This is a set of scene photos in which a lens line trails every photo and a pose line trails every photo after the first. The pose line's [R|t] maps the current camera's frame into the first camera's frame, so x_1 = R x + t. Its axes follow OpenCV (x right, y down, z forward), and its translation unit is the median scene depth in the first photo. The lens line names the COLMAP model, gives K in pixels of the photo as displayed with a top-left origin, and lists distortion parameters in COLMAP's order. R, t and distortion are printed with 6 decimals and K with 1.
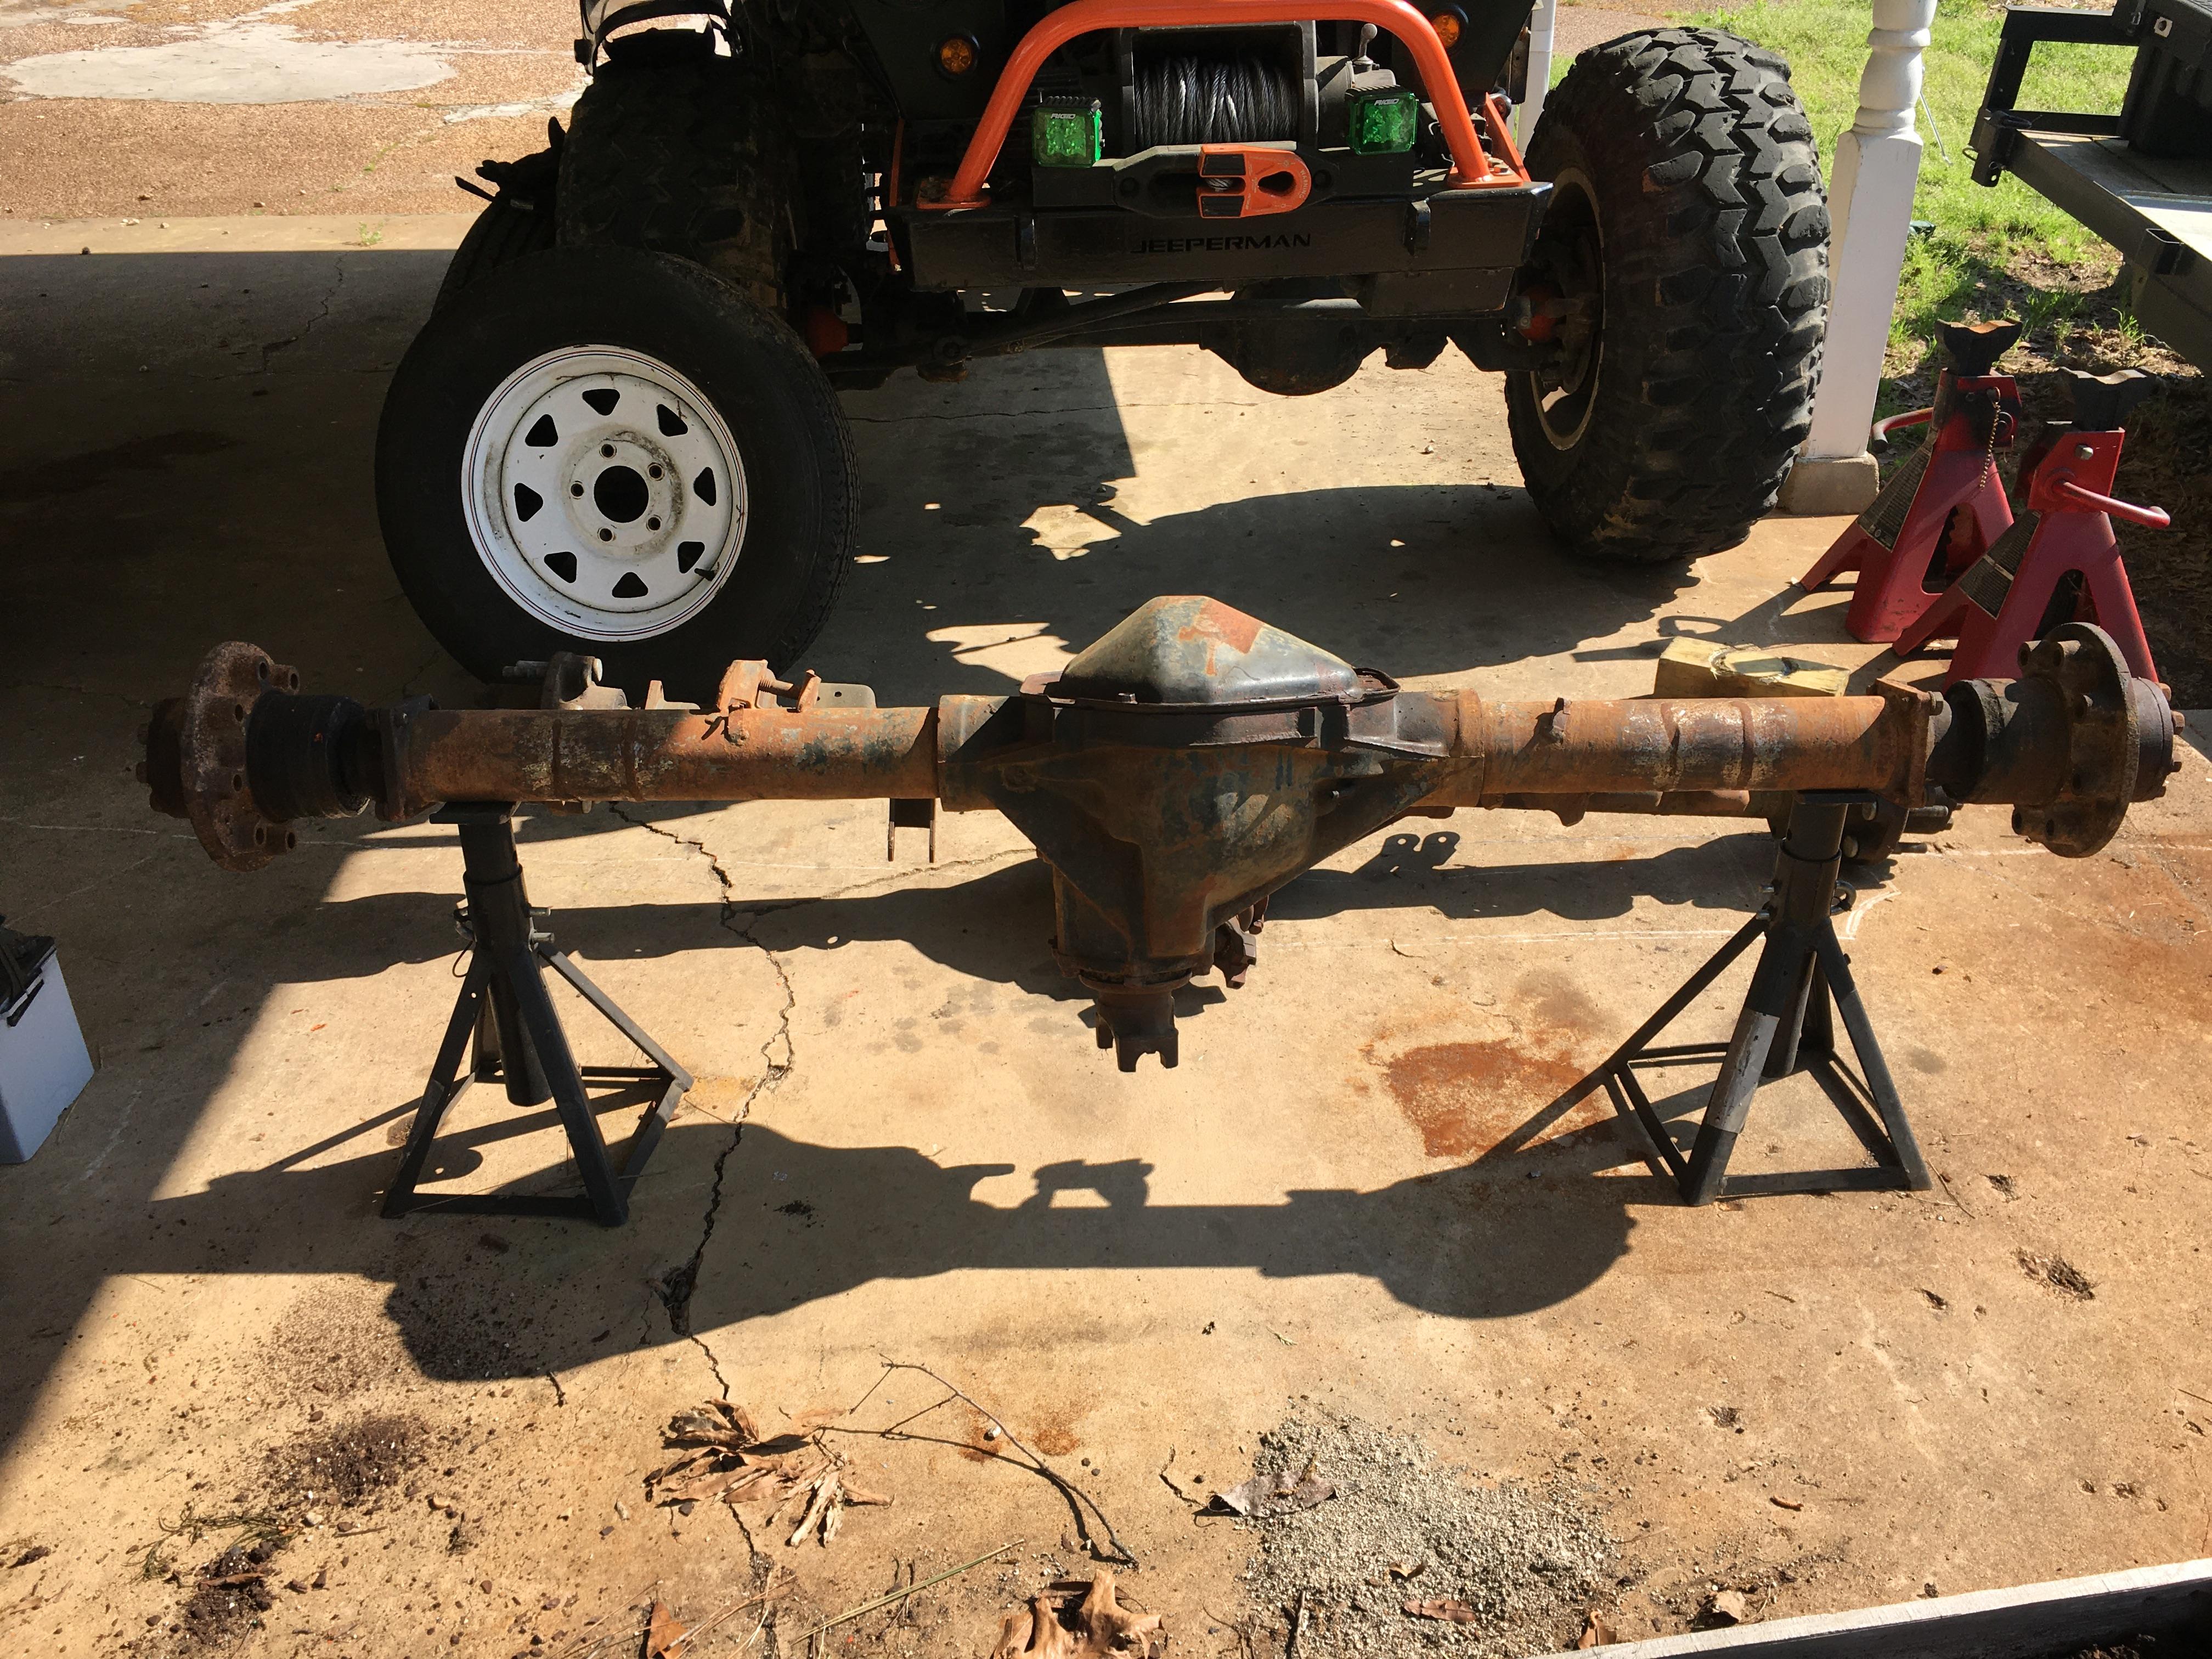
lens RADIAL K [[1866.9, 0, 1110.4], [0, 1866.9, 827.6], [0, 0, 1]] dist [0.079080, -0.103521]
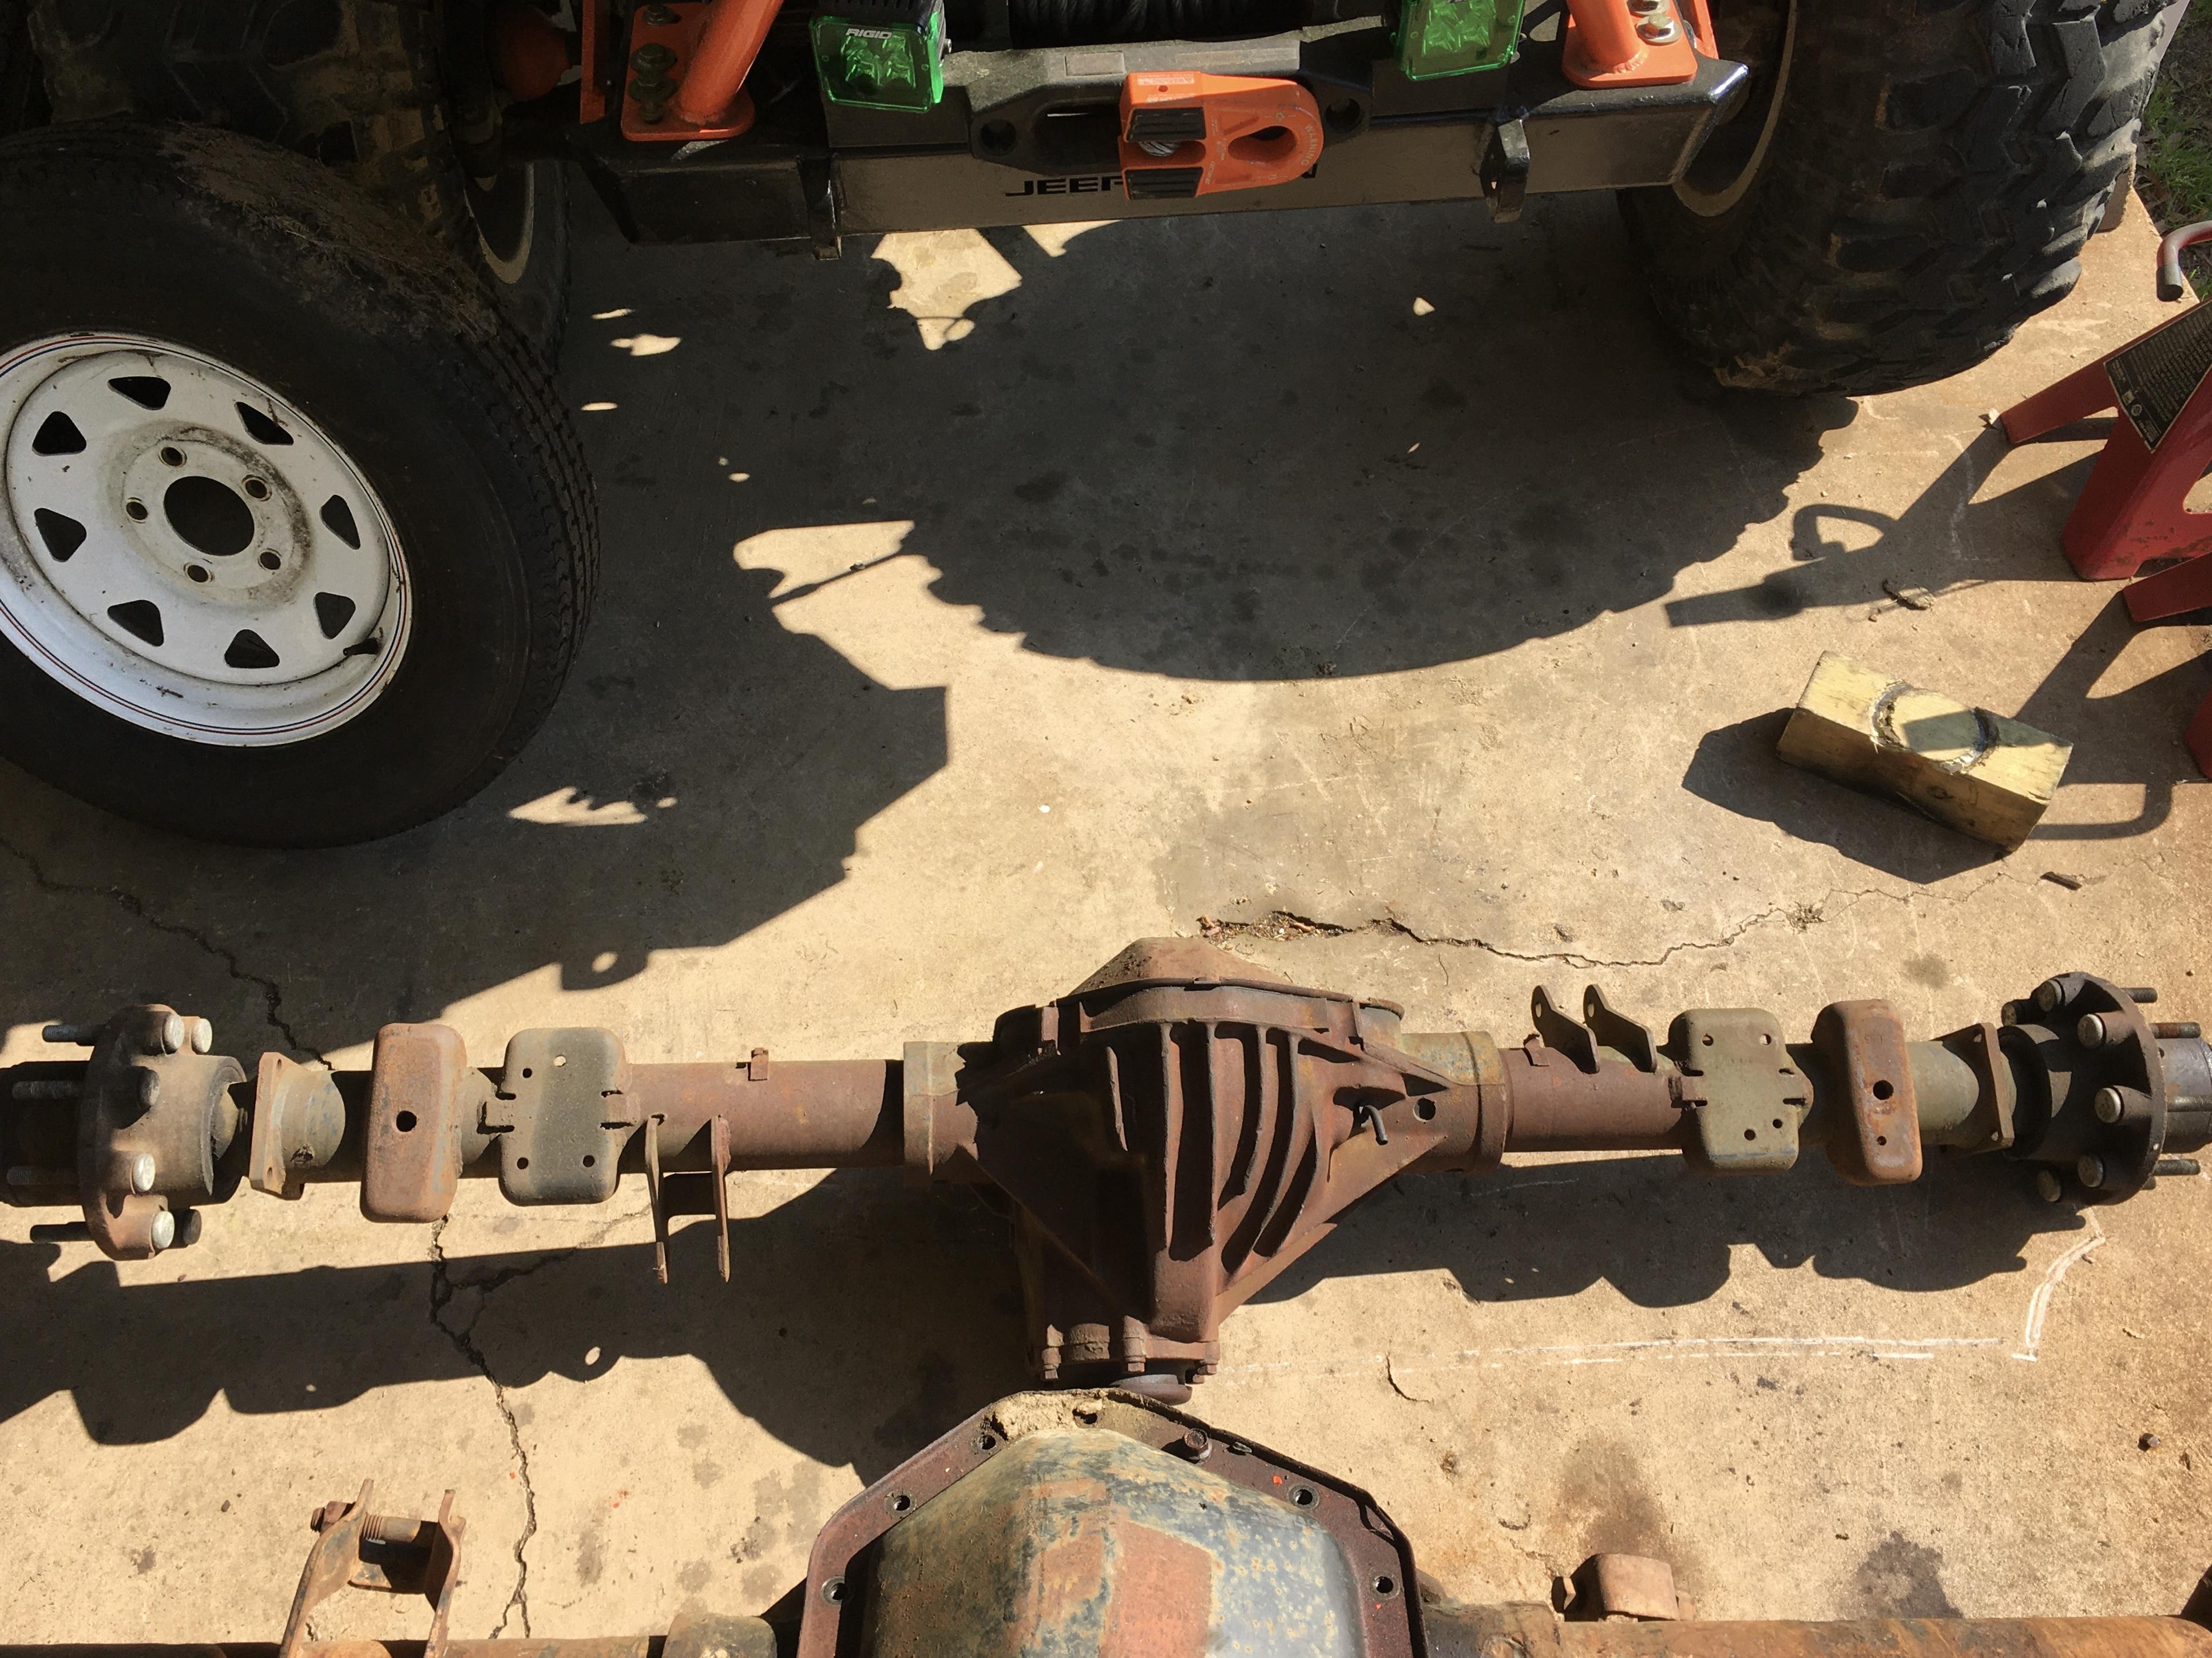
lens RADIAL K [[1953.1, 0, 1108.7], [0, 1953.1, 833.4], [0, 0, 1]] dist [0.078522, -0.106880]
pose [[0.999672, -0.009511, 0.023784, 0.024525], [-0.001520, 0.904850, 0.425728, -0.365377], [-0.025570, -0.425625, 0.904538, 0.348907]]
